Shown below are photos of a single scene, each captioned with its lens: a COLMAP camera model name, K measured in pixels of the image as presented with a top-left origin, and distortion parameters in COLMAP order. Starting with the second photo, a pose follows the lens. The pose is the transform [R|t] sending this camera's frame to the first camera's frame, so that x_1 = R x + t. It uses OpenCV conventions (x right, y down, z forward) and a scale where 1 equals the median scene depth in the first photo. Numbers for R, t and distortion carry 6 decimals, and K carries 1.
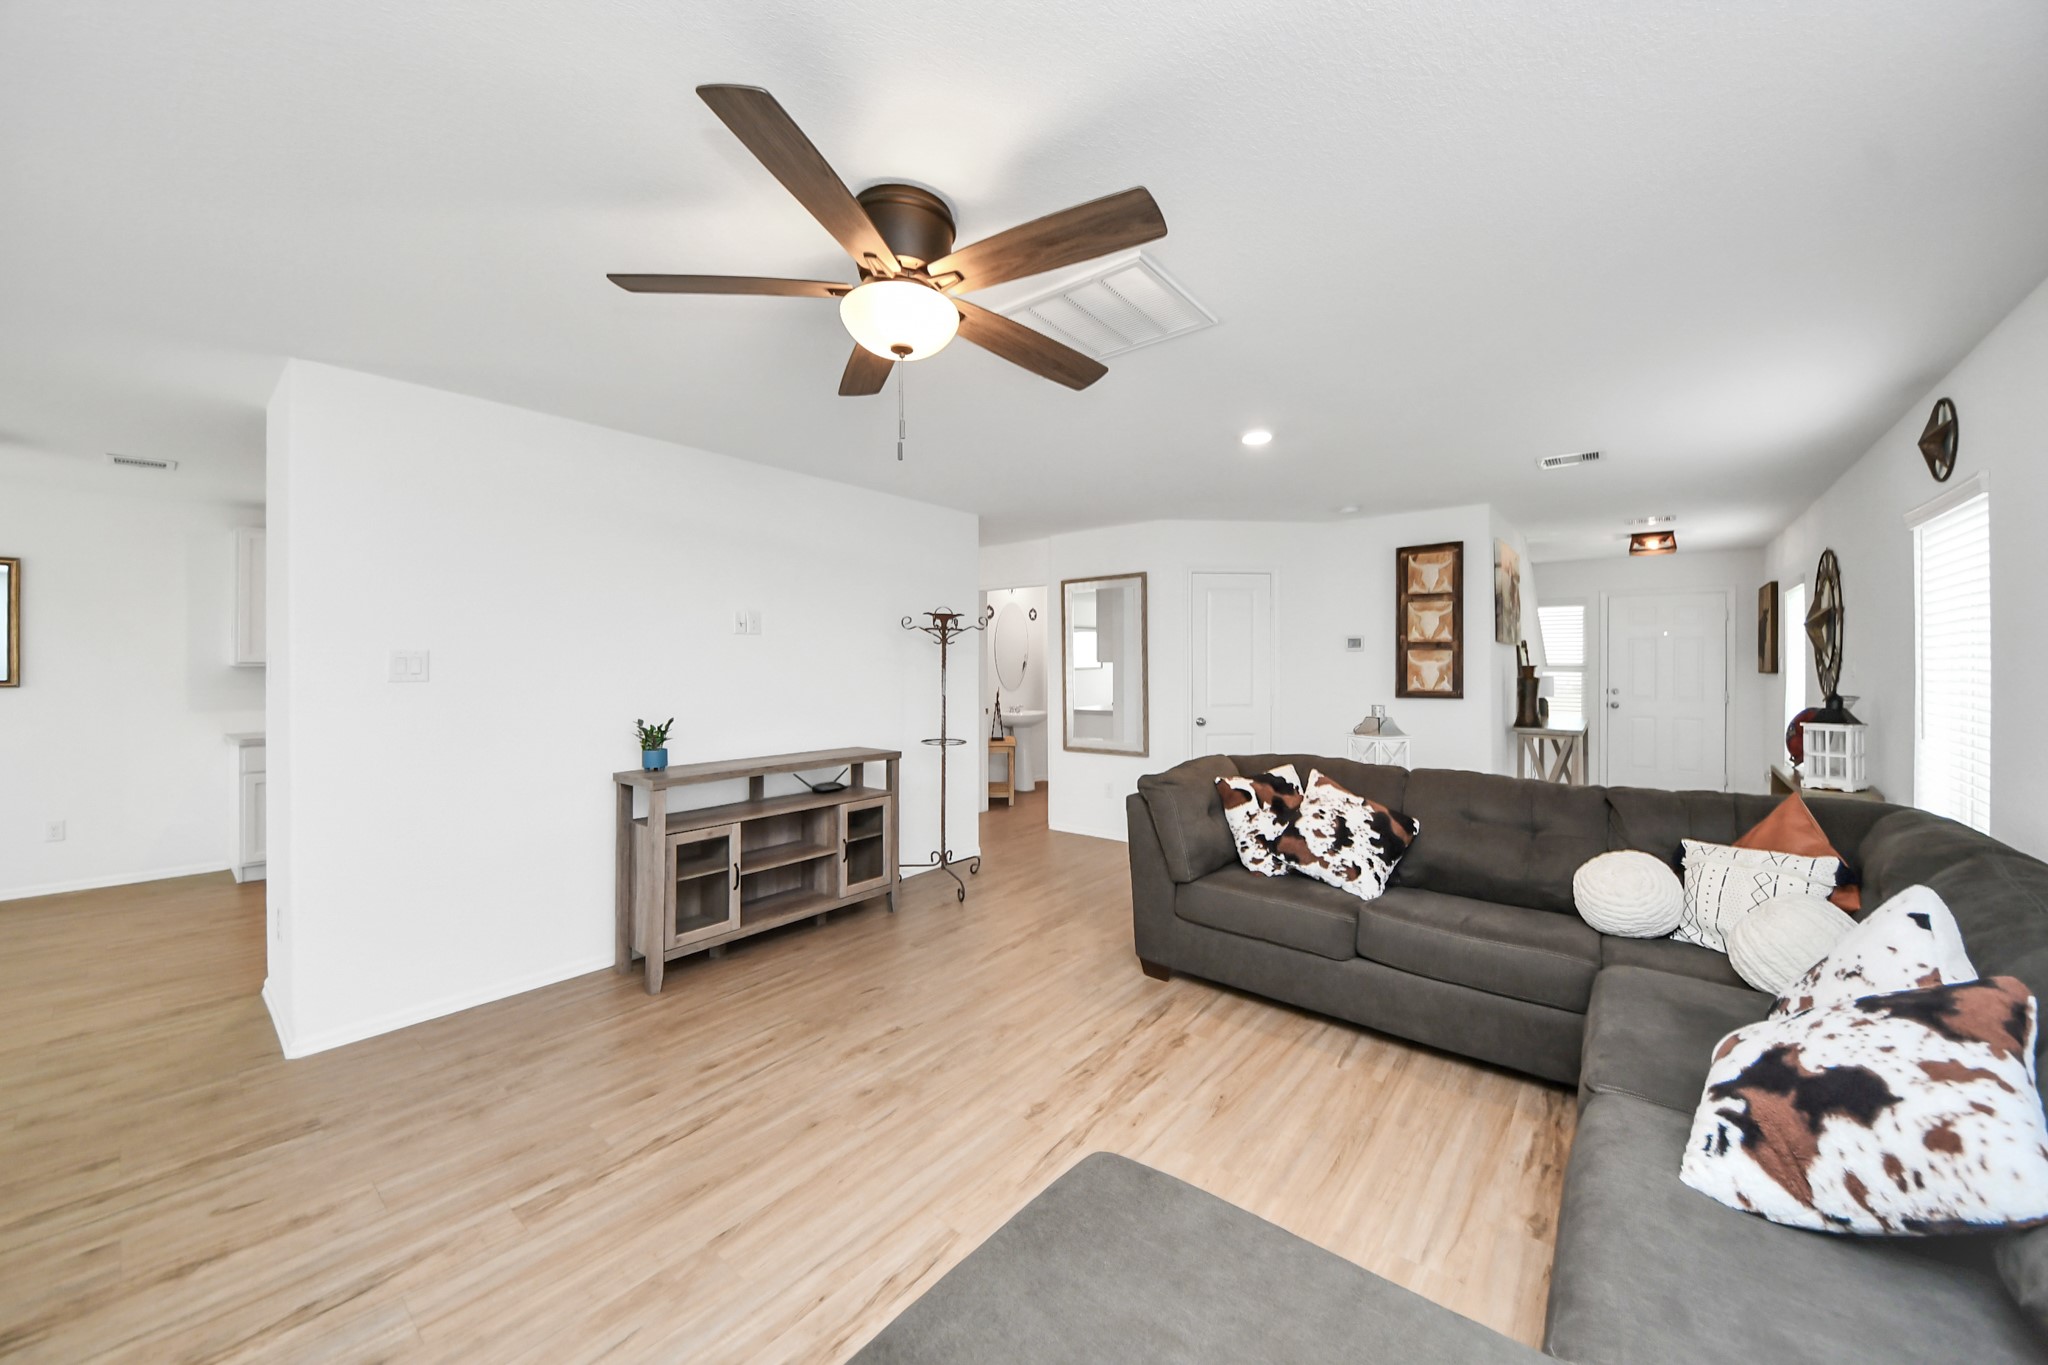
lens RADIAL K [[736.9, 0, 1050.4], [0, 736.9, 669.7], [0, 0, 1]] dist [-0.000447, -0.006948]
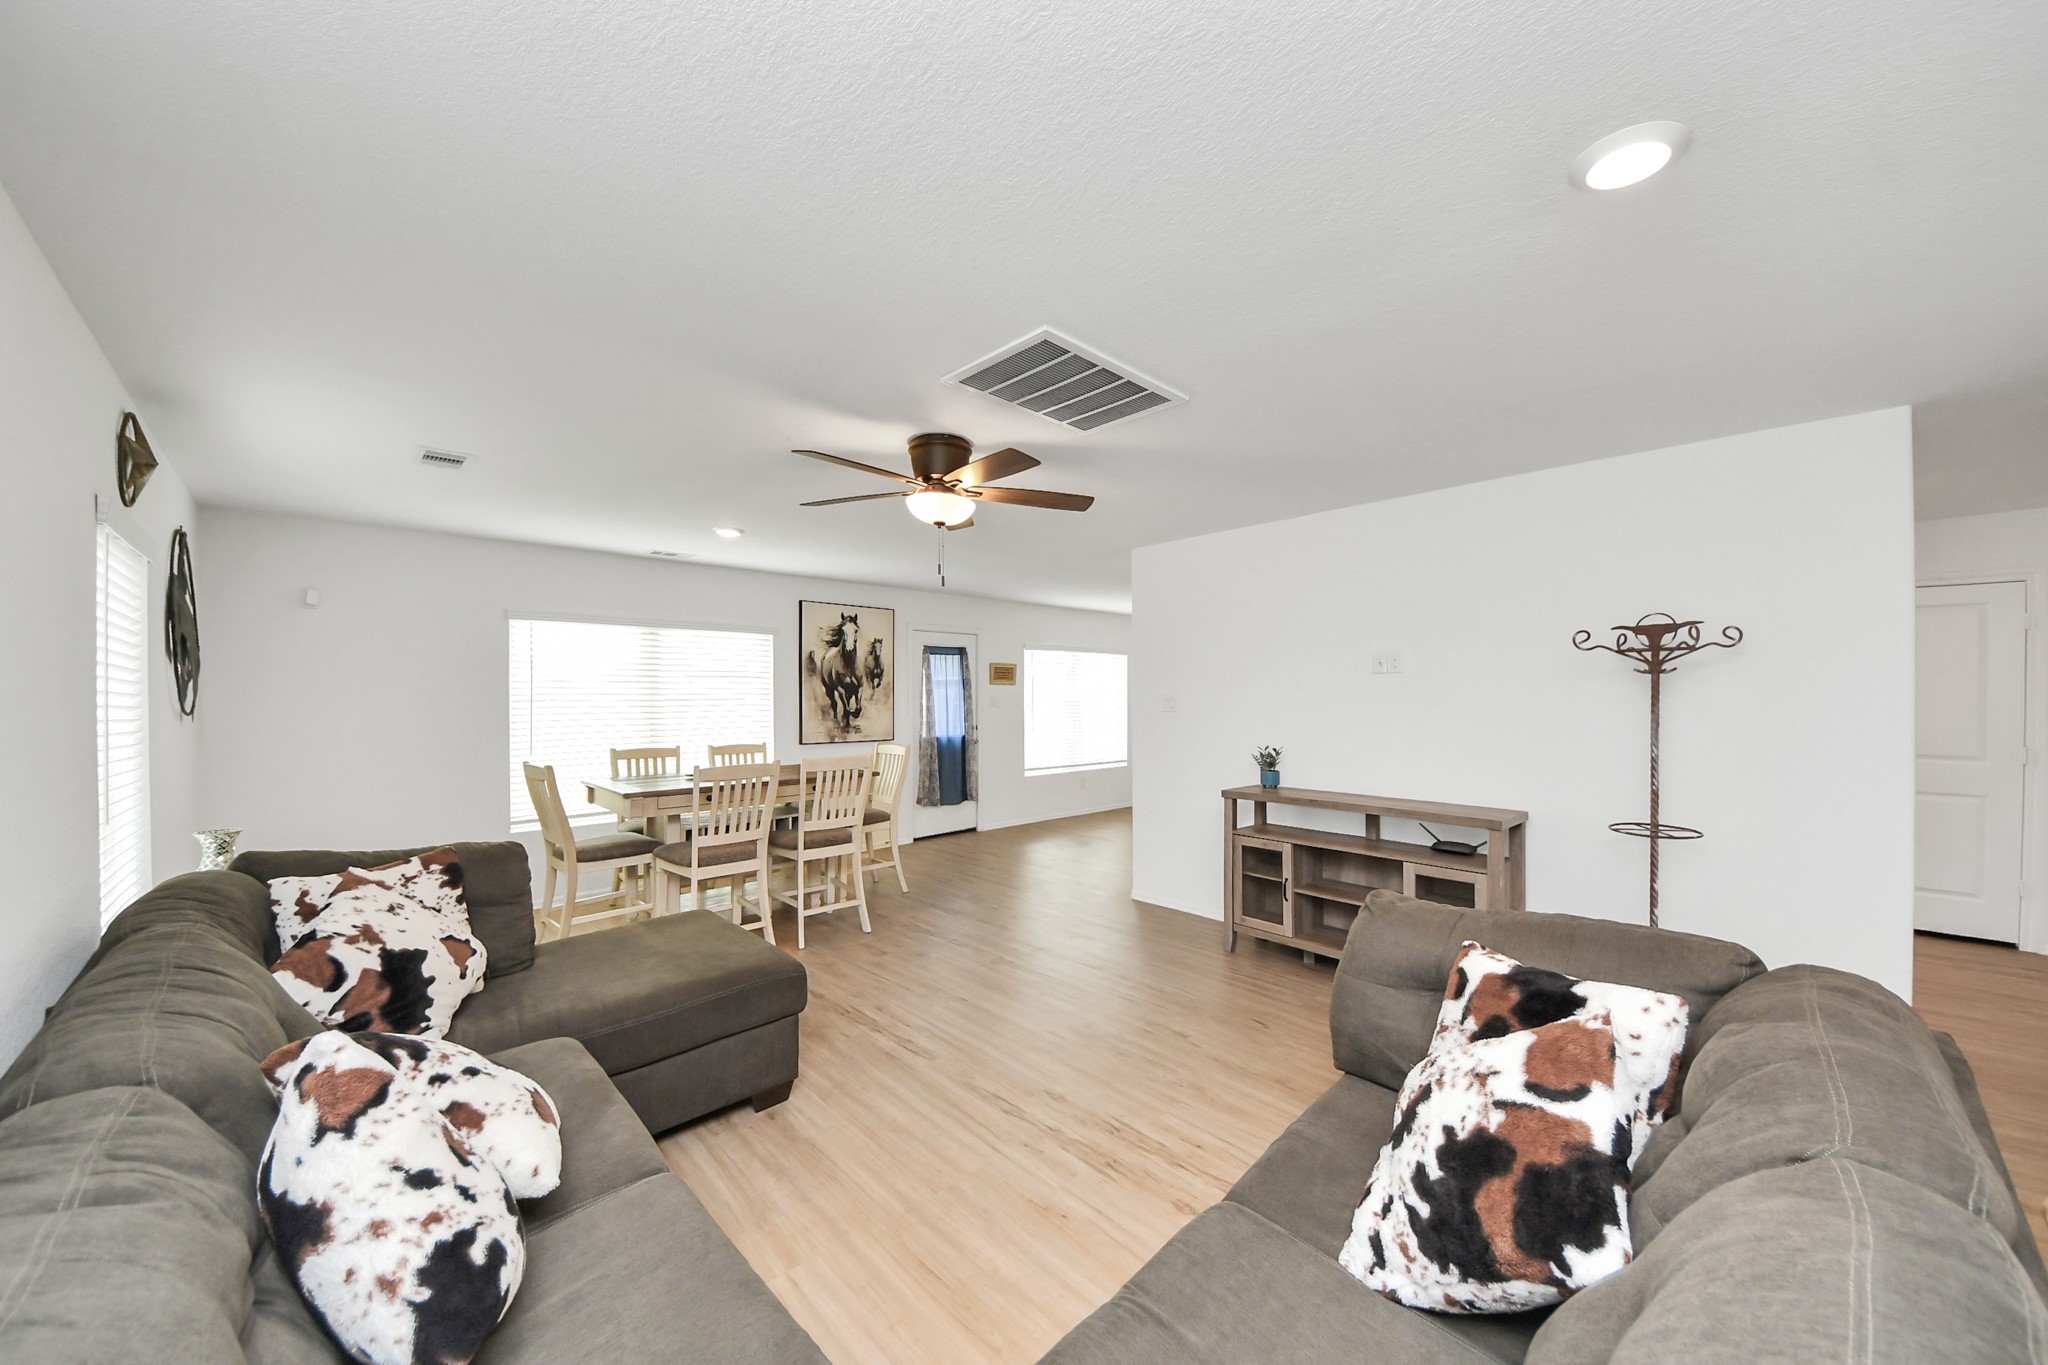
lens RADIAL K [[736.9, 0, 993.9], [0, 736.9, 697.2], [0, 0, 1]] dist [-0.000447, -0.006948]
pose [[-0.174268, 0.003355, -0.984693, 0.779697], [-0.004525, 0.999981, 0.004207, -0.020235], [0.984688, 0.005189, -0.174249, 0.762346]]
